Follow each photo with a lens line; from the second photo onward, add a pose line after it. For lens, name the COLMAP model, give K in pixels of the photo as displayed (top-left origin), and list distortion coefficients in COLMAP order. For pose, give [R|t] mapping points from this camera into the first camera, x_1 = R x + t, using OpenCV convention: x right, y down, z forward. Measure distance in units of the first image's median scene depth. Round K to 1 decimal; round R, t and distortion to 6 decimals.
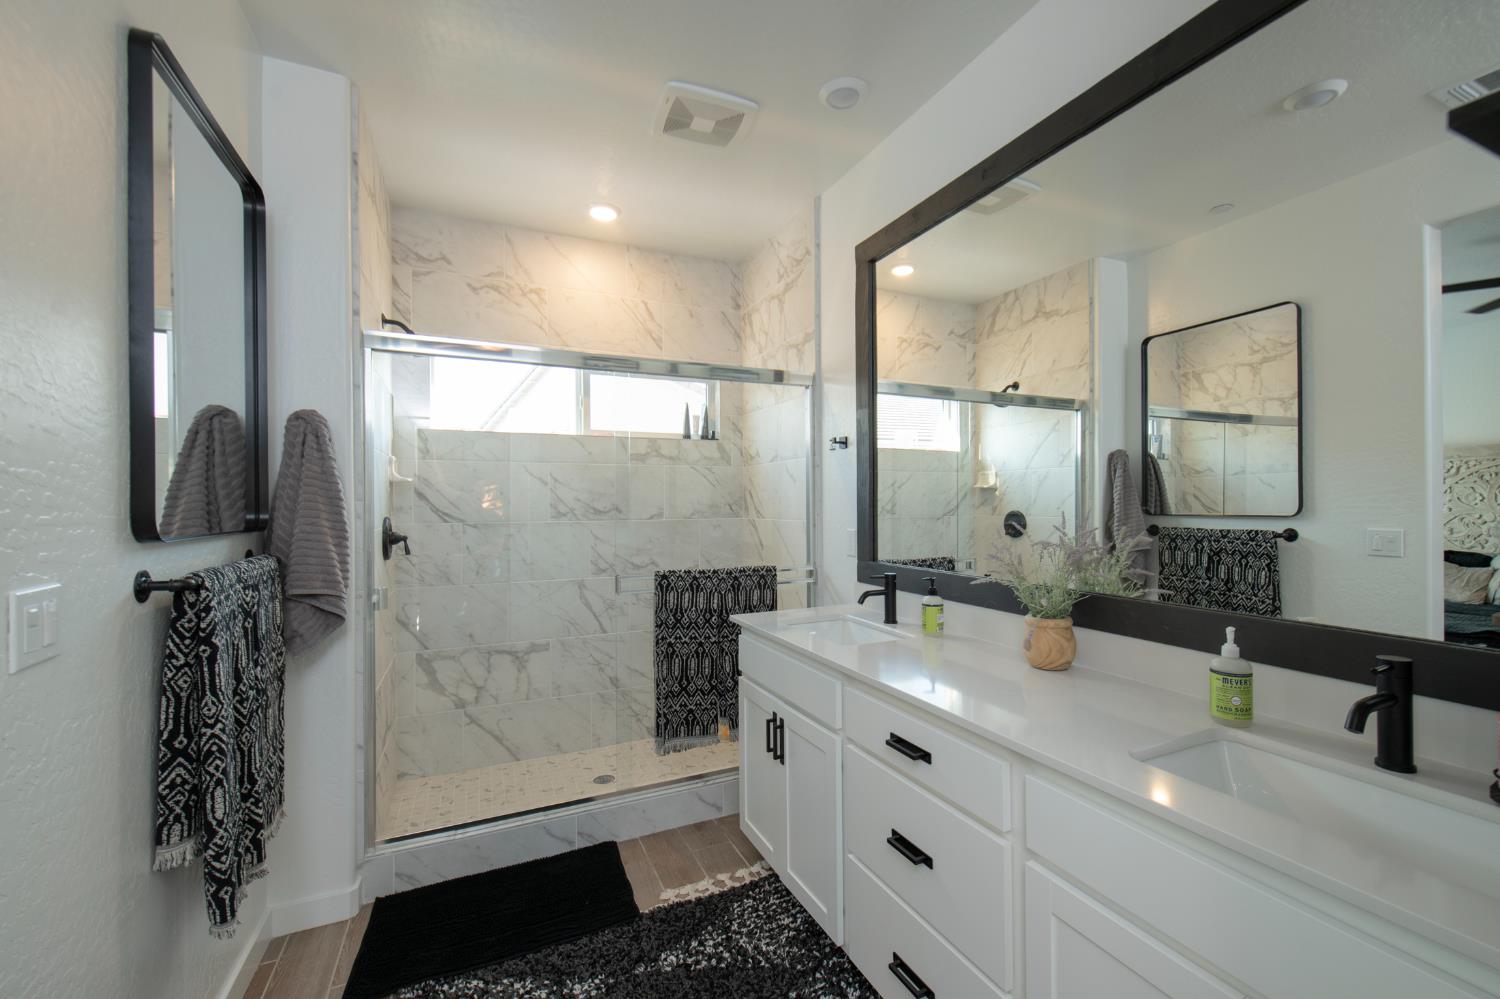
lens RADIAL K [[605.8, 0, 773.1], [0, 605.8, 504.4], [0, 0, 1]] dist [0.000741, -0.003157]
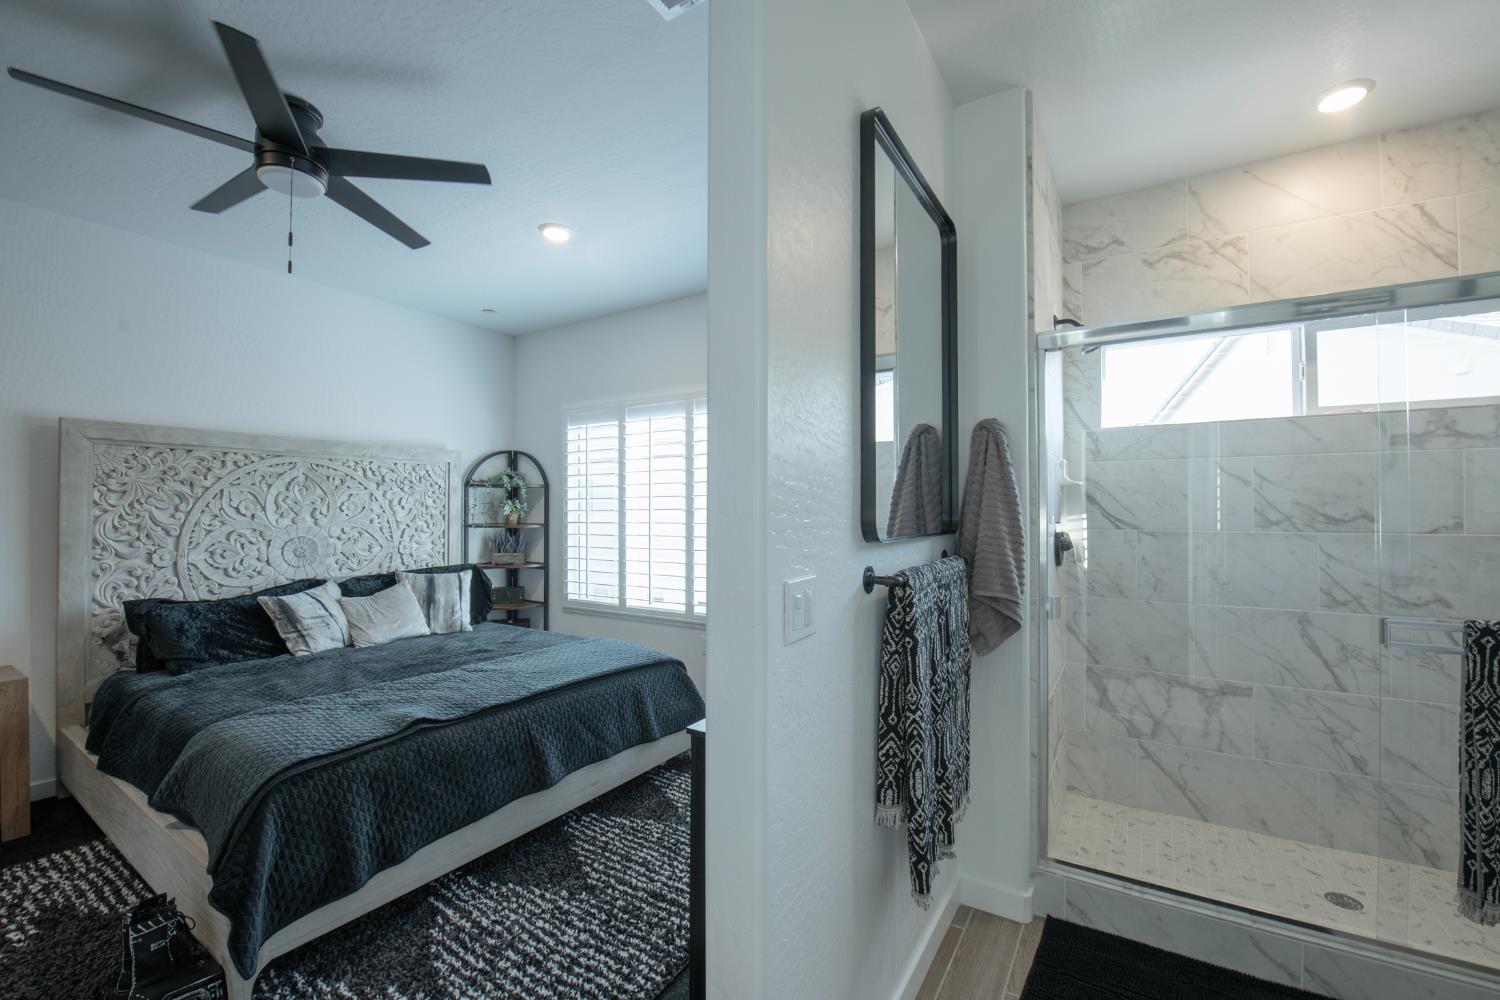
lens RADIAL K [[605.8, 0, 773.1], [0, 605.8, 504.9], [0, 0, 1]] dist [0.000741, -0.003157]
pose [[0.538172, -0.001399, -0.842834, -0.092950], [-0.002789, 0.999990, -0.003441, -0.003403], [0.842831, 0.004203, 0.538163, 0.128703]]
